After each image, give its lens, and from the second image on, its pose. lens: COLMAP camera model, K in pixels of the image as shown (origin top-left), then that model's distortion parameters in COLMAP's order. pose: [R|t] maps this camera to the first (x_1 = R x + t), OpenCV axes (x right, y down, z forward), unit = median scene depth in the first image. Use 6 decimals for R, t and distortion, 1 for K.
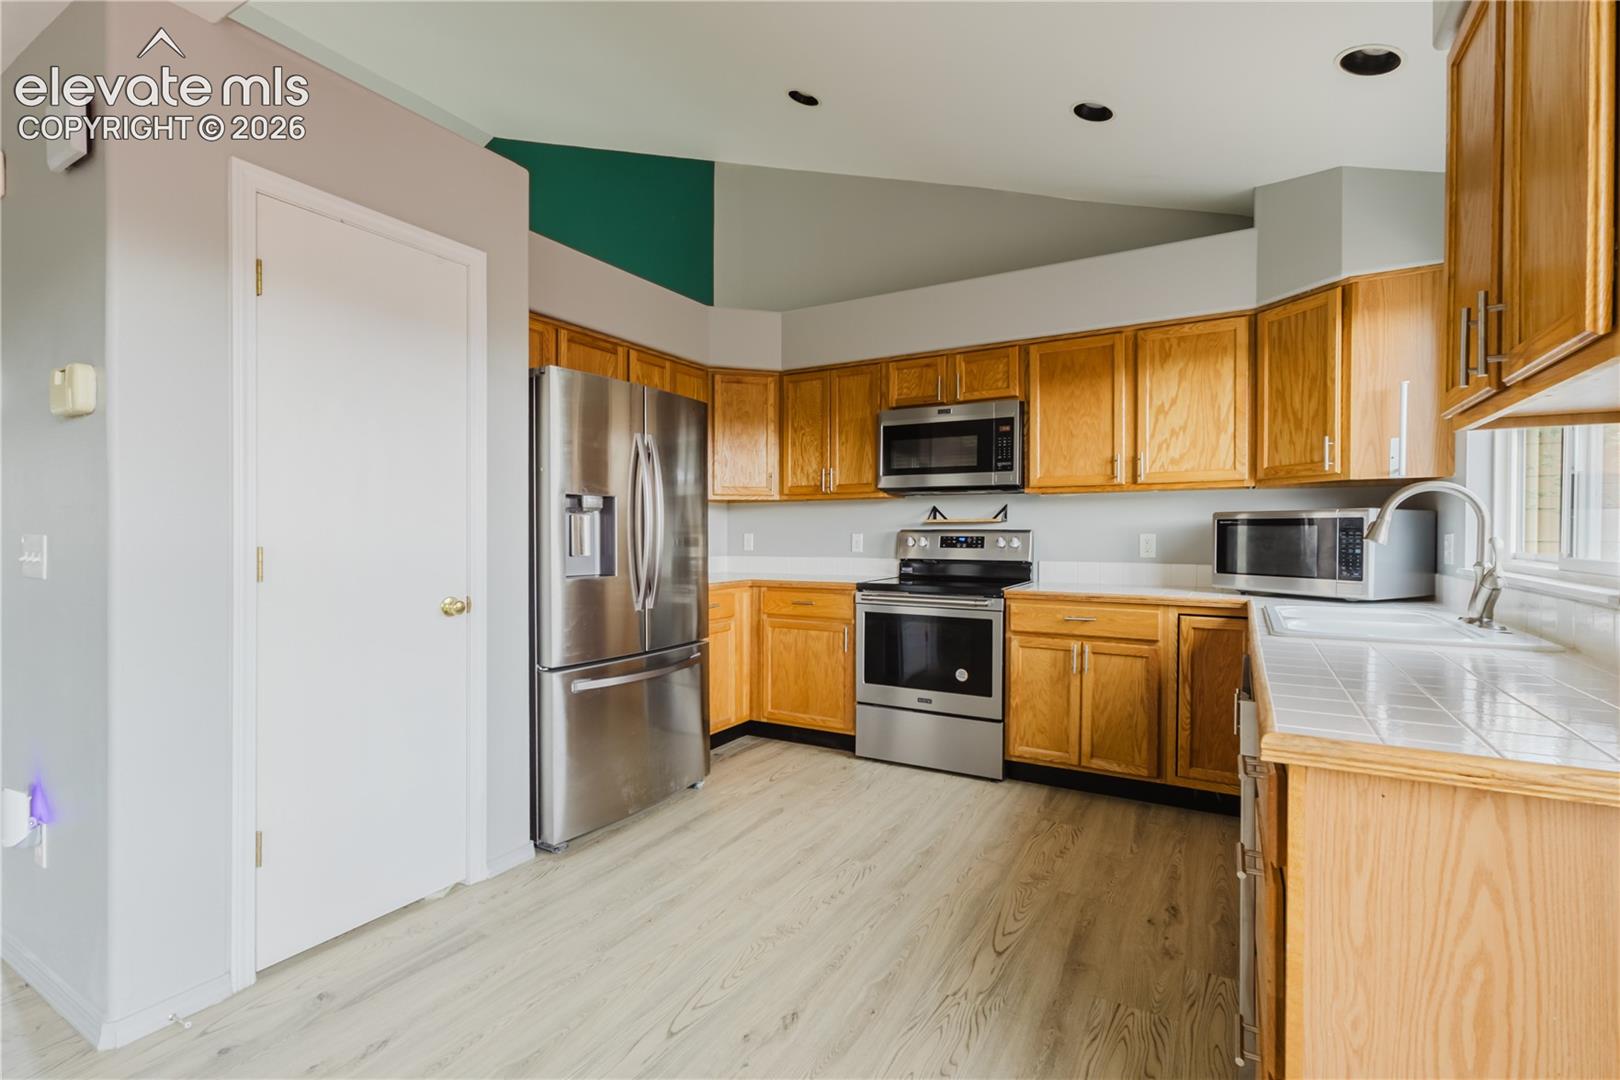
lens RADIAL K [[740.9, 0, 810.0], [0, 740.9, 540.0], [0, 0, 1]] dist [-0.004115, 0.005517]
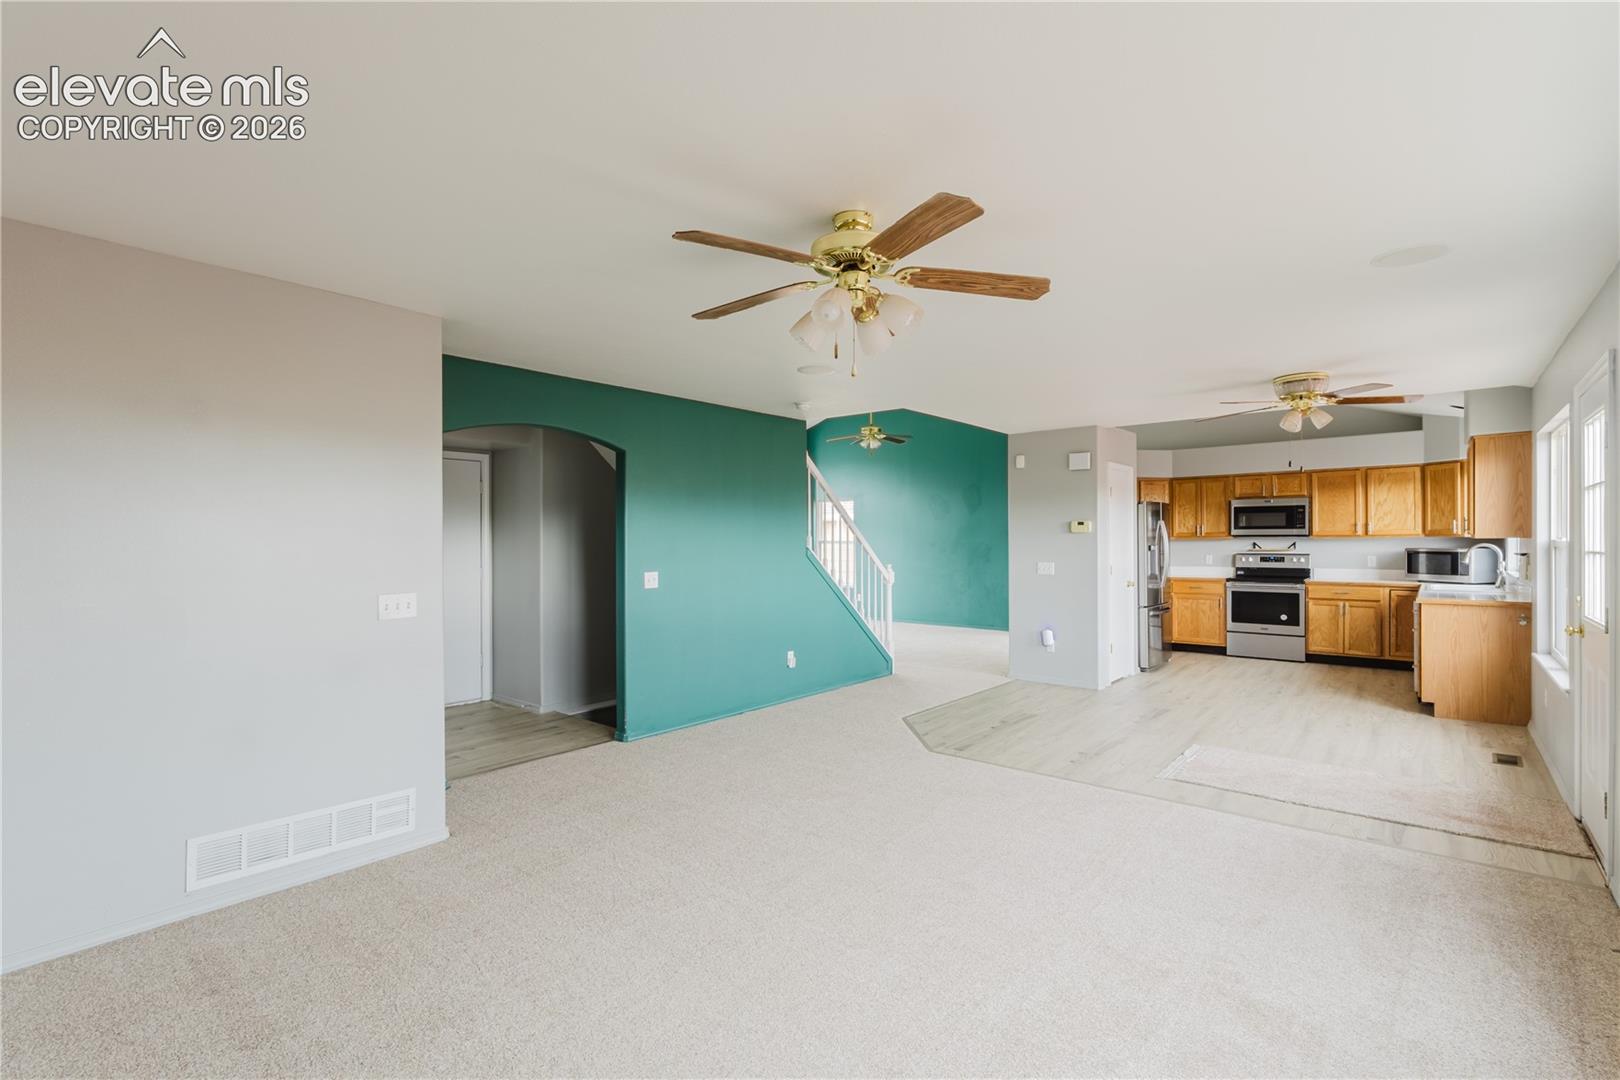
lens RADIAL K [[740.9, 0, 810.0], [0, 740.9, 540.0], [0, 0, 1]] dist [-0.004115, 0.005517]
pose [[0.984814, -0.006815, -0.173478, -0.873230], [0.005218, 0.999940, -0.009662, -0.046913], [0.173533, 0.008610, 0.984790, -1.581574]]
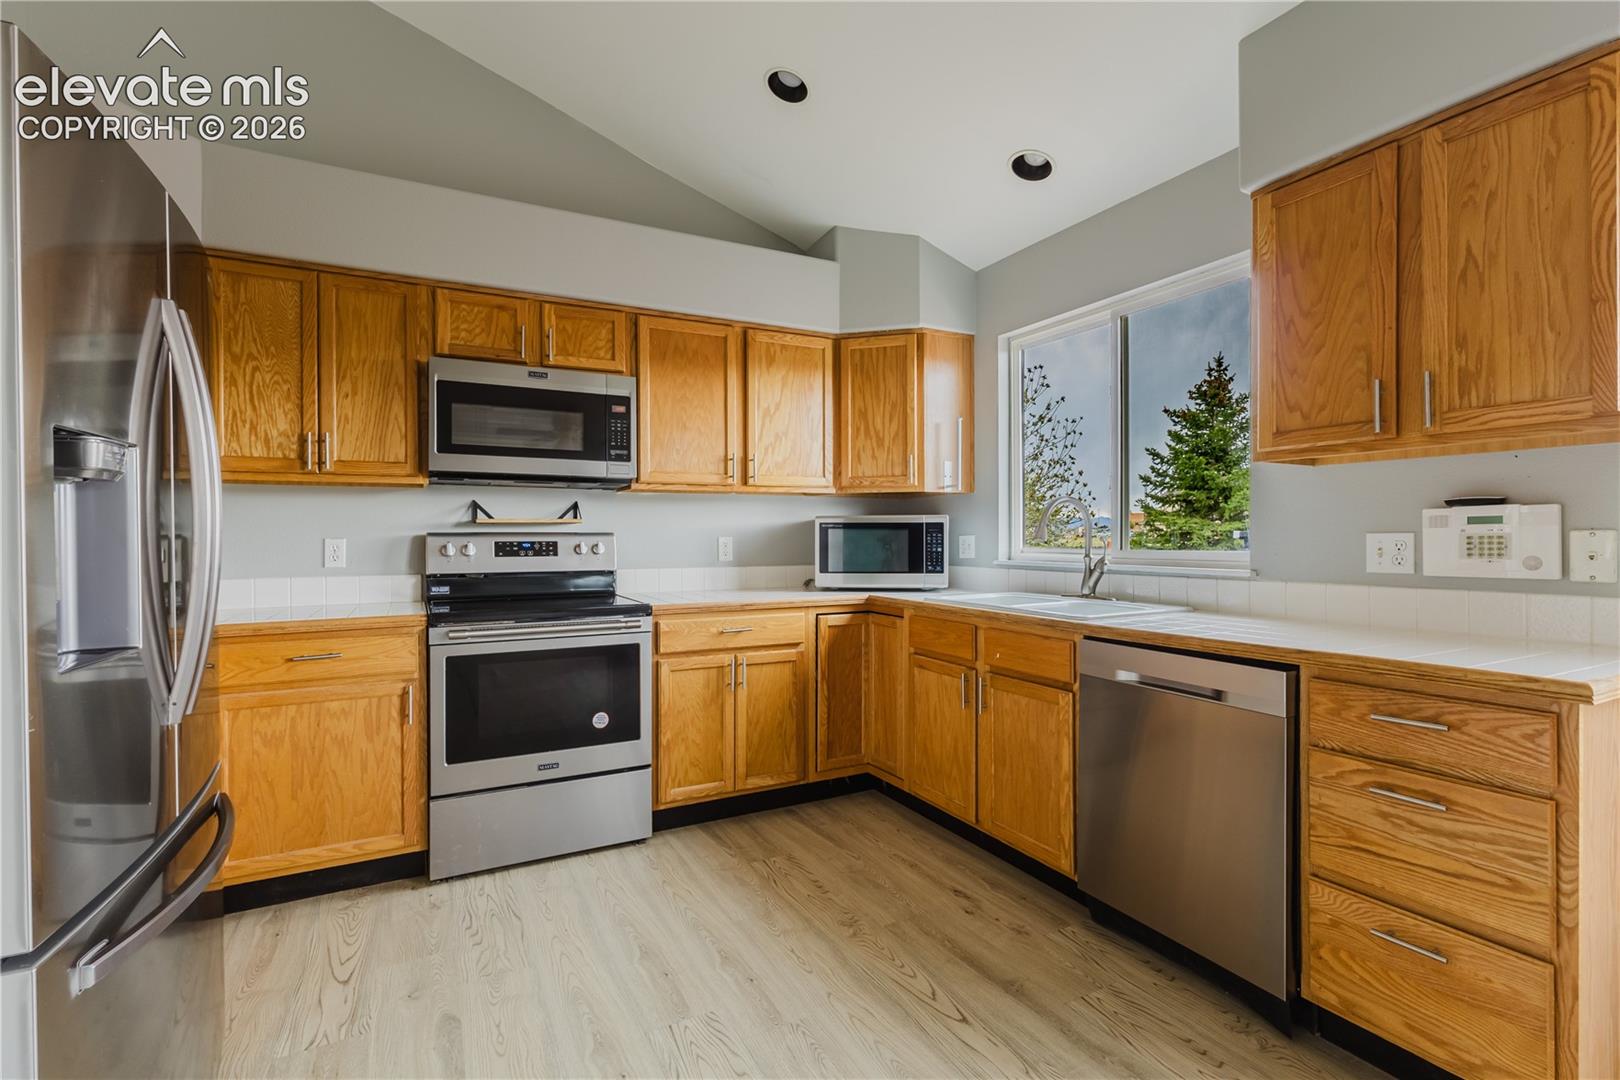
lens RADIAL K [[740.9, 0, 810.0], [0, 740.9, 540.0], [0, 0, 1]] dist [-0.004115, 0.005517]
pose [[0.532576, -0.008097, 0.846344, -0.339525], [0.012885, 0.999916, 0.001458, -0.004361], [-0.846284, 0.010129, 0.532635, 0.409413]]
